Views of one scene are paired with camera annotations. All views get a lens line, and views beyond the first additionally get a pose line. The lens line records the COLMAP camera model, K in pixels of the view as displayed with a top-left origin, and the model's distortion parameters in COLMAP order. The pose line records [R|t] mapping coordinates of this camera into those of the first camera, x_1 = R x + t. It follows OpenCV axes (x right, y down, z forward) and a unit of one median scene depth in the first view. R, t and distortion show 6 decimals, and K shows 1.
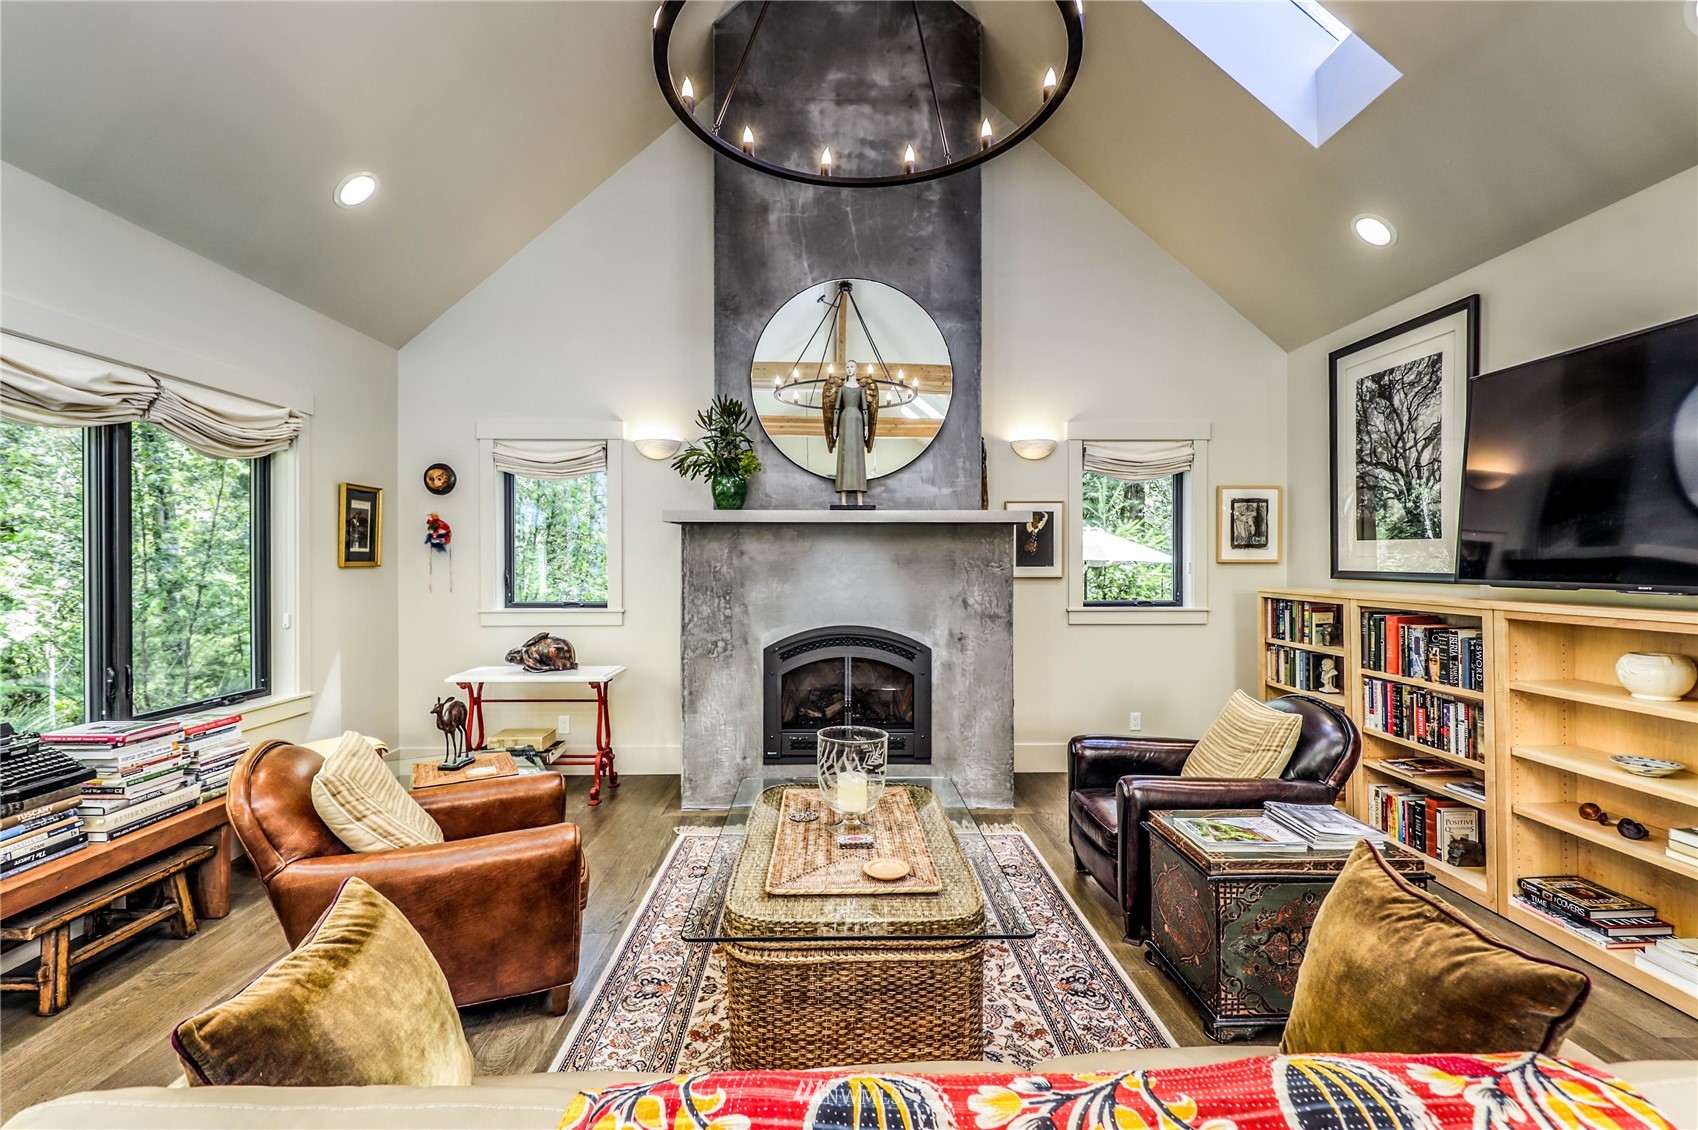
lens RADIAL K [[755.7, 0, 849.2], [0, 755.7, 567.5], [0, 0, 1]] dist [0.001073, -0.000474]
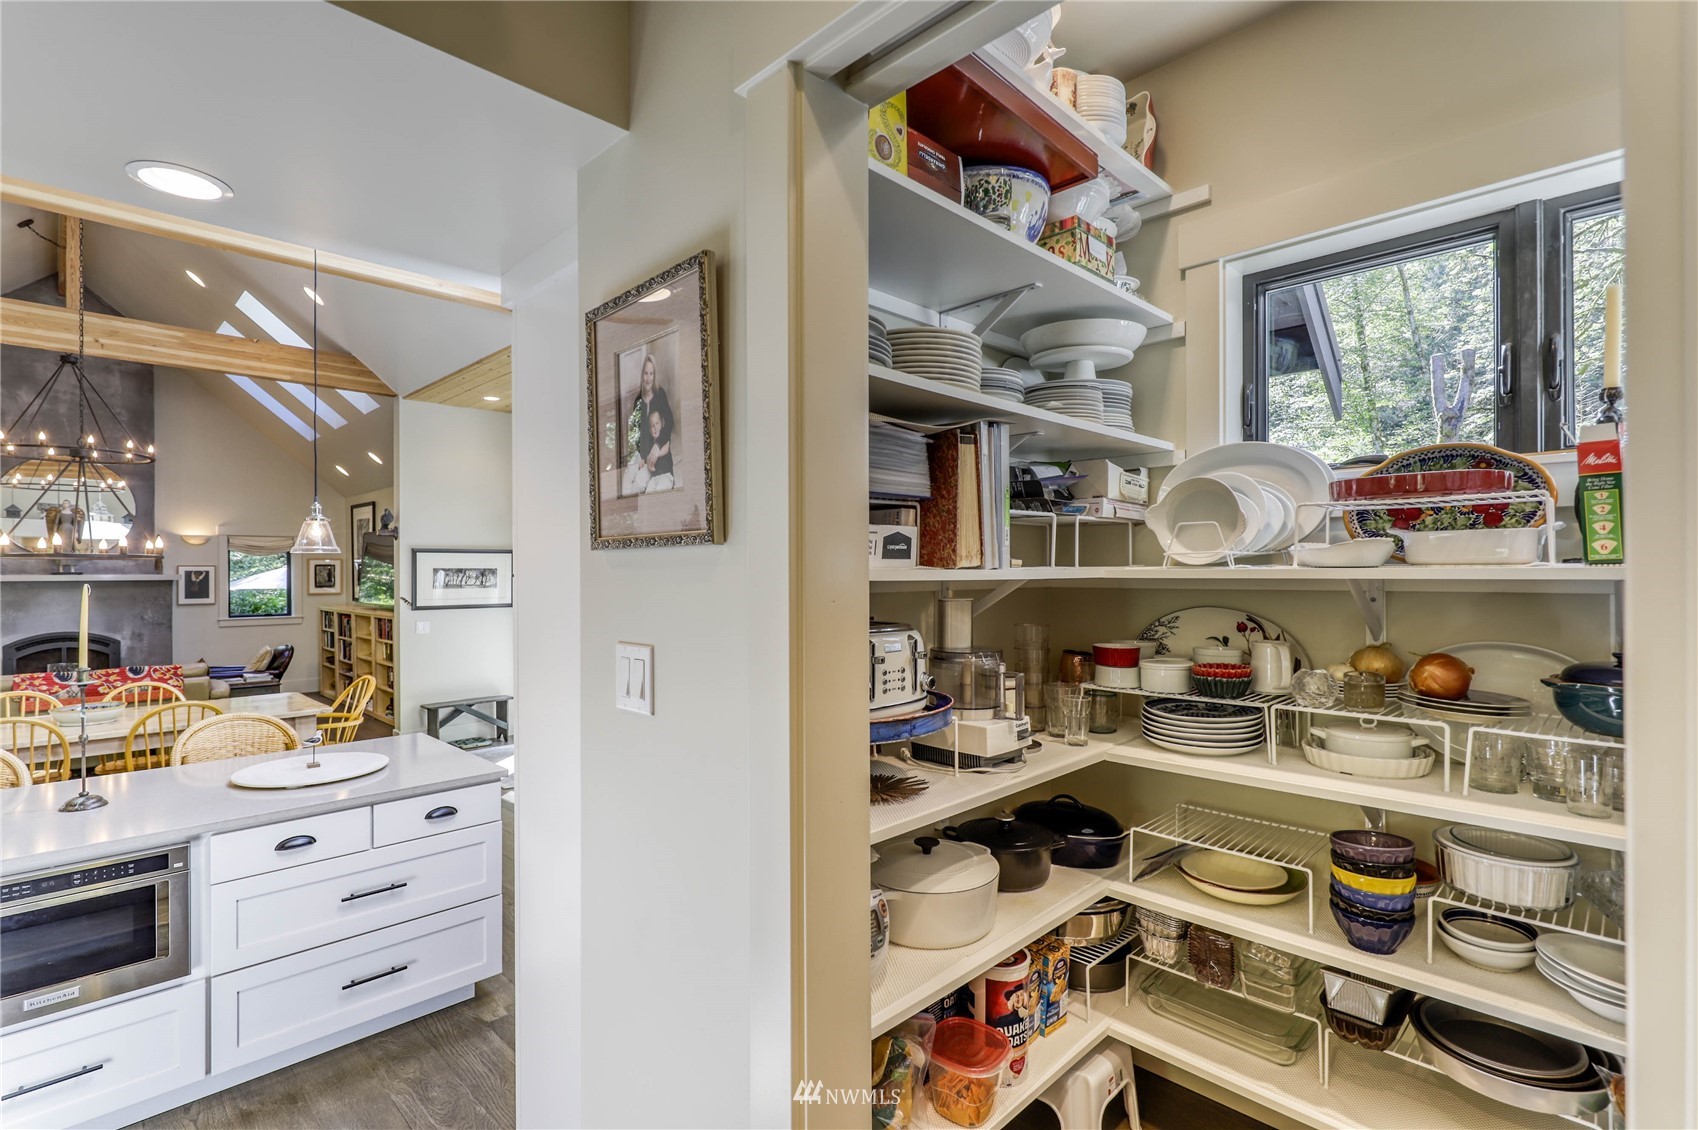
lens RADIAL K [[811.0, 0, 860.0], [0, 811.0, 567.8], [0, 0, 1]] dist [-0.000095, -0.000041]
pose [[0.718795, -0.000964, 0.695222, 0.019548], [0.010657, 0.999897, -0.009631, -0.048208], [-0.695141, 0.014331, 0.718731, -1.942815]]
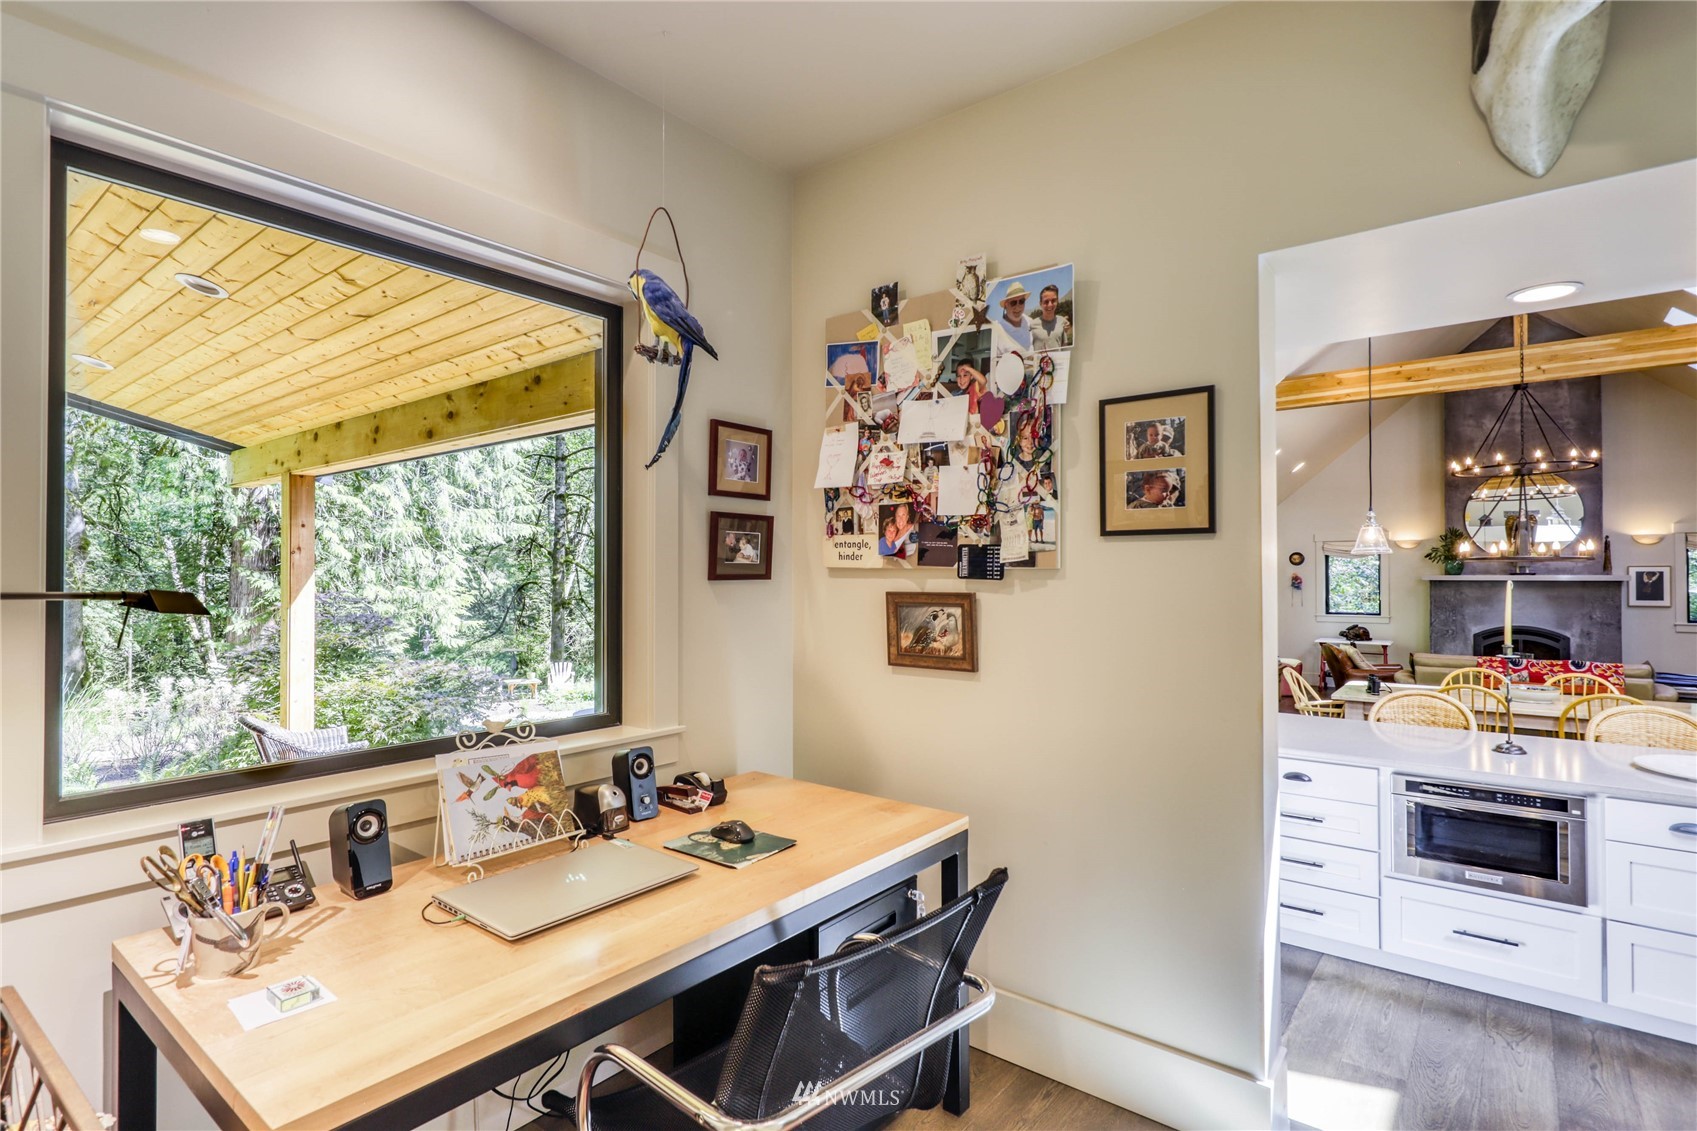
lens RADIAL K [[810.5, 0, 842.9], [0, 810.5, 570.9], [0, 0, 1]] dist [-0.000095, -0.000041]
pose [[0.758145, -0.005479, -0.652063, 0.041824], [-0.004218, 0.999903, -0.013306, -0.045082], [0.652072, 0.012838, 0.758048, -2.086760]]
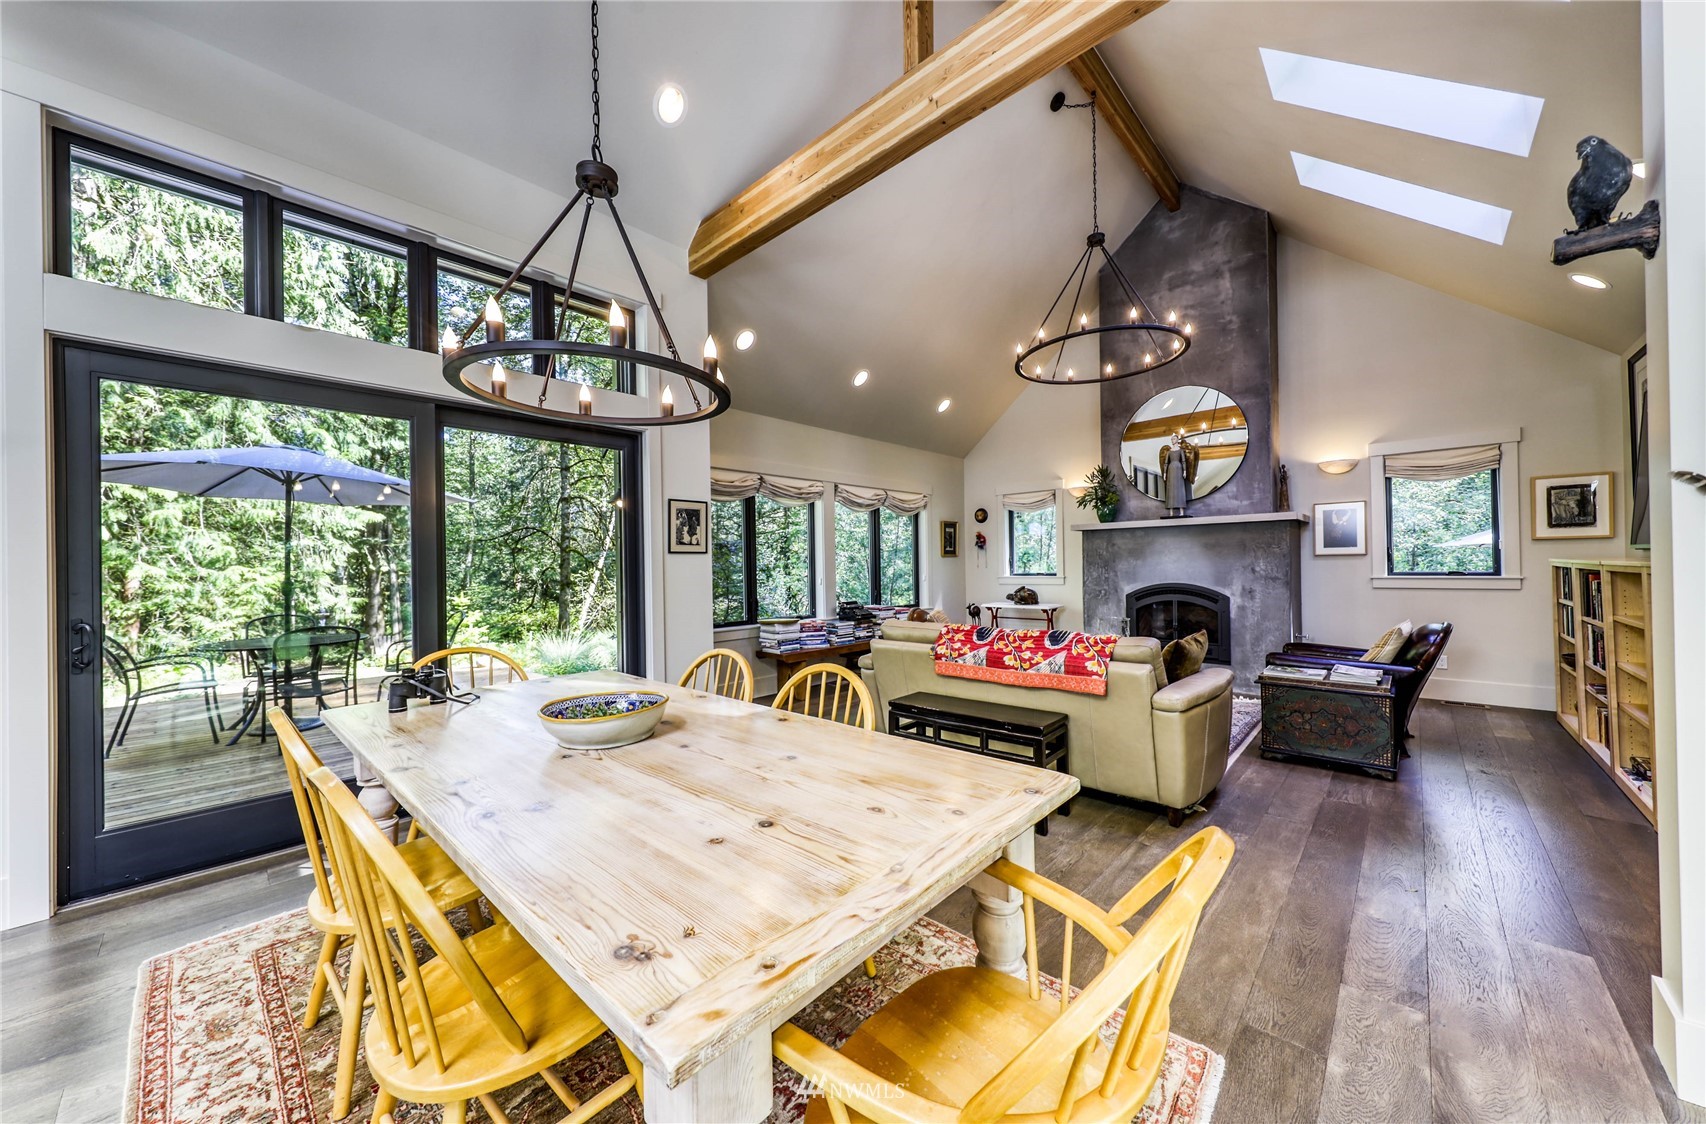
lens RADIAL K [[605.0, 0, 842.8], [0, 605.0, 563.5], [0, 0, 1]] dist [0.000598, 0.000016]
pose [[0.706607, -0.012745, -0.707491, 0.440060], [0.009230, 0.999919, -0.008795, 0.034413], [0.707546, -0.000316, 0.706667, -0.550971]]
